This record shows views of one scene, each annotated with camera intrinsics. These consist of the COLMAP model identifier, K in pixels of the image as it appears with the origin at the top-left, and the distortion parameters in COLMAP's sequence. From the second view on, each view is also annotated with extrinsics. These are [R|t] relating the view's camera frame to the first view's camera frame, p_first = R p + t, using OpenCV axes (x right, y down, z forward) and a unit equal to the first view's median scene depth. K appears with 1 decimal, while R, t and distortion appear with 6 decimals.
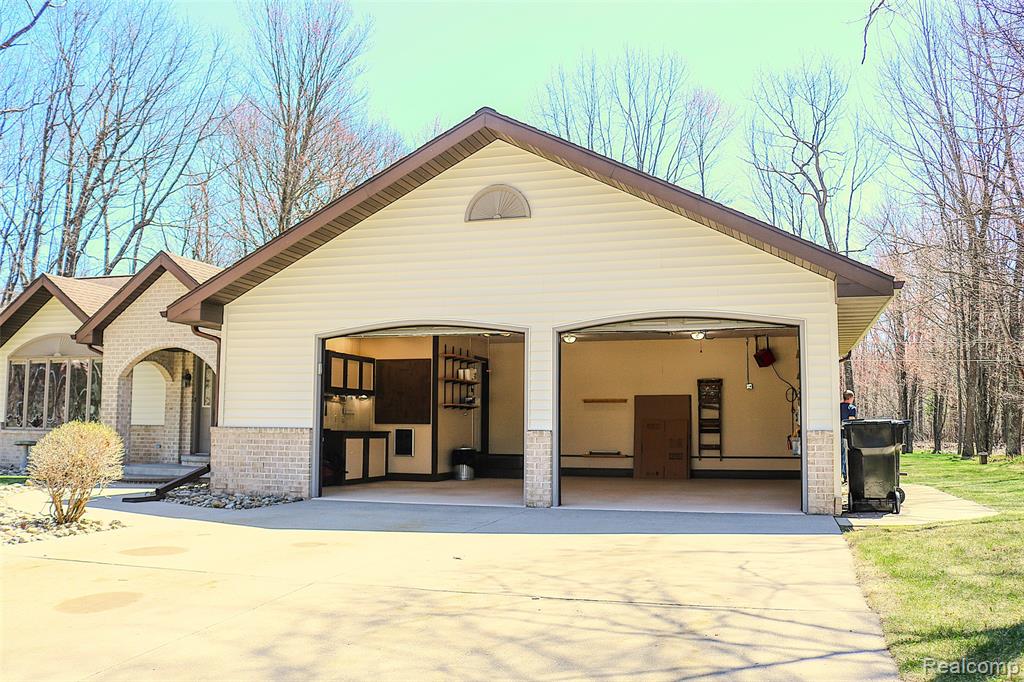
lens RADIAL K [[876.1, 0, 512.4], [0, 876.1, 352.3], [0, 0, 1]] dist [-0.147143, 0.129469]
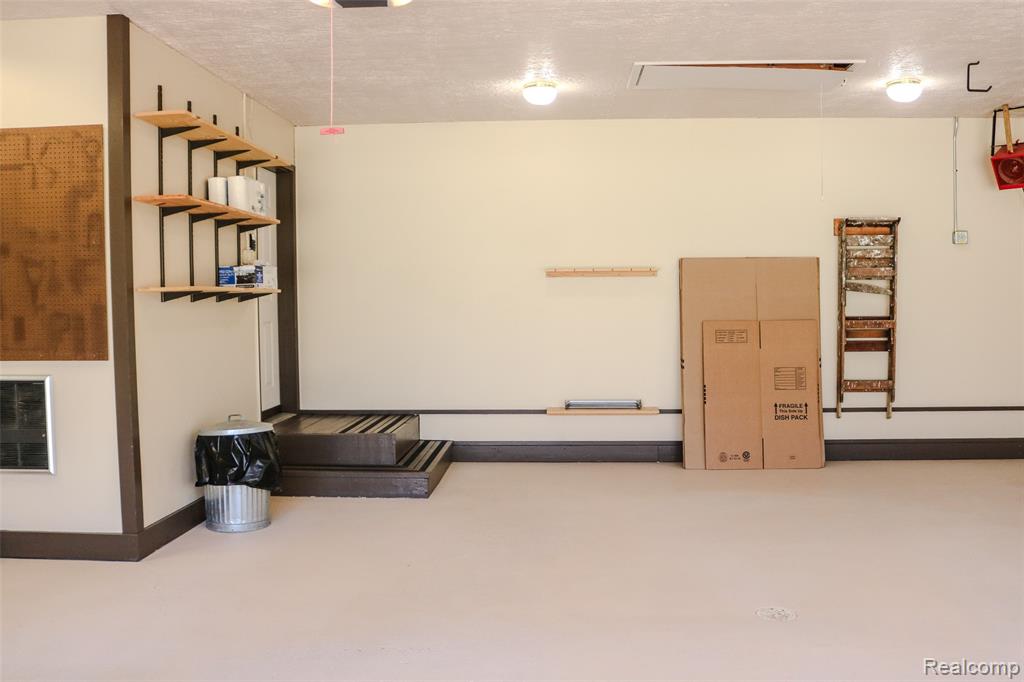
lens RADIAL K [[932.8, 0, 511.1], [0, 932.8, 361.6], [0, 0, 1]] dist [-0.150230, 0.130876]
pose [[0.973140, -0.030470, 0.228190, -0.031525], [-0.002970, 0.989458, 0.144788, 0.036469], [-0.230197, -0.141577, 0.962791, 0.628315]]
